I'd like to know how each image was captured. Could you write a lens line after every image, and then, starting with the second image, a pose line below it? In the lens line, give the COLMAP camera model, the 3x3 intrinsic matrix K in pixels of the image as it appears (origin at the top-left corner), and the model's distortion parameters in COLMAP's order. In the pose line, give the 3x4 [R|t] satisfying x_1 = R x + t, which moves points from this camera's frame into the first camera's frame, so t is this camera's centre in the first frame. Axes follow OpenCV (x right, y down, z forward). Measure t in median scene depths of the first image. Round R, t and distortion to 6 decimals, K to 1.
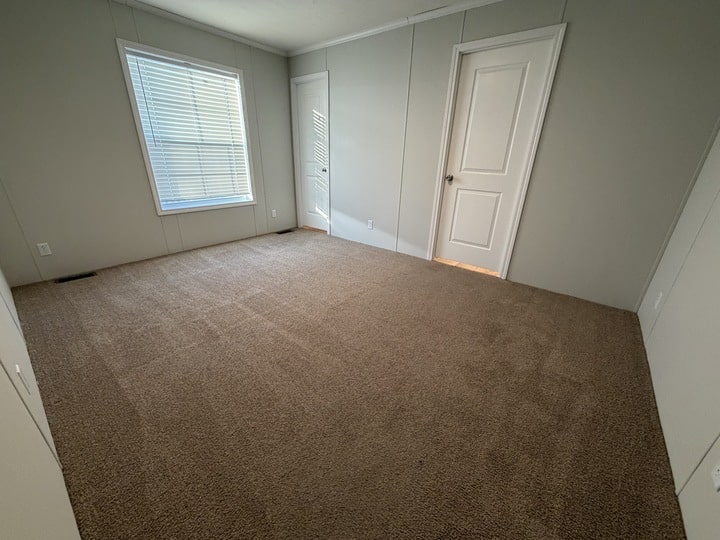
lens RADIAL K [[277.6, 0, 380.2], [0, 277.6, 254.6], [0, 0, 1]] dist [0.015389, -0.000008]
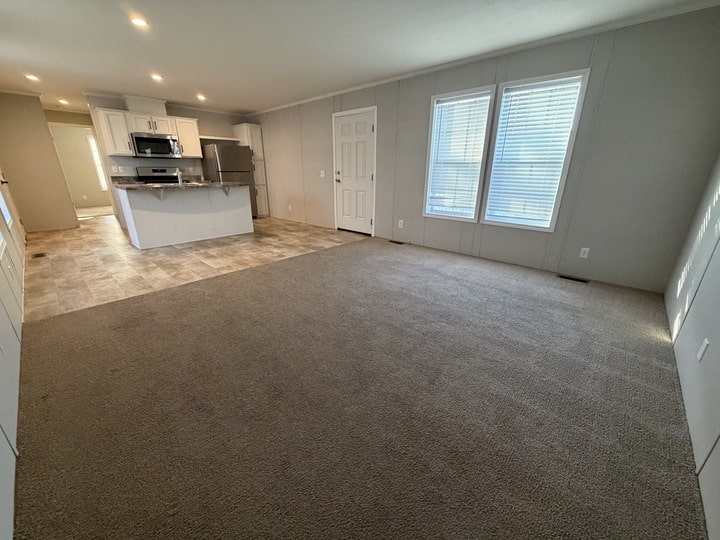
lens RADIAL K [[284.4, 0, 357.2], [0, 284.4, 269.6], [0, 0, 1]] dist [-0.000236, -0.000097]
pose [[-0.060328, 0.315580, -0.946979, 0.420742], [-0.349489, 0.881978, 0.316183, -0.153583], [0.934996, 0.350034, 0.057084, 0.461684]]
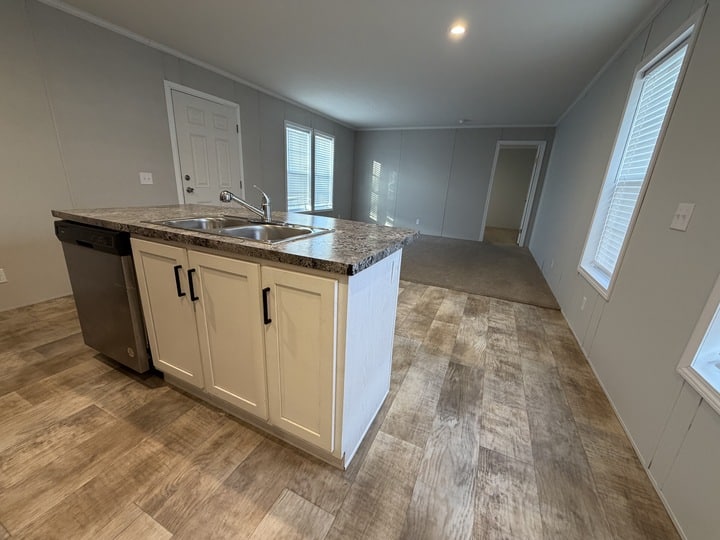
lens RADIAL K [[284.4, 0, 357.2], [0, 284.4, 269.6], [0, 0, 1]] dist [-0.000236, -0.000097]
pose [[0.971245, -0.036759, 0.235227, -0.734752], [0.047213, 0.998125, -0.038964, 0.251161], [-0.233353, 0.048949, 0.971159, -0.698313]]
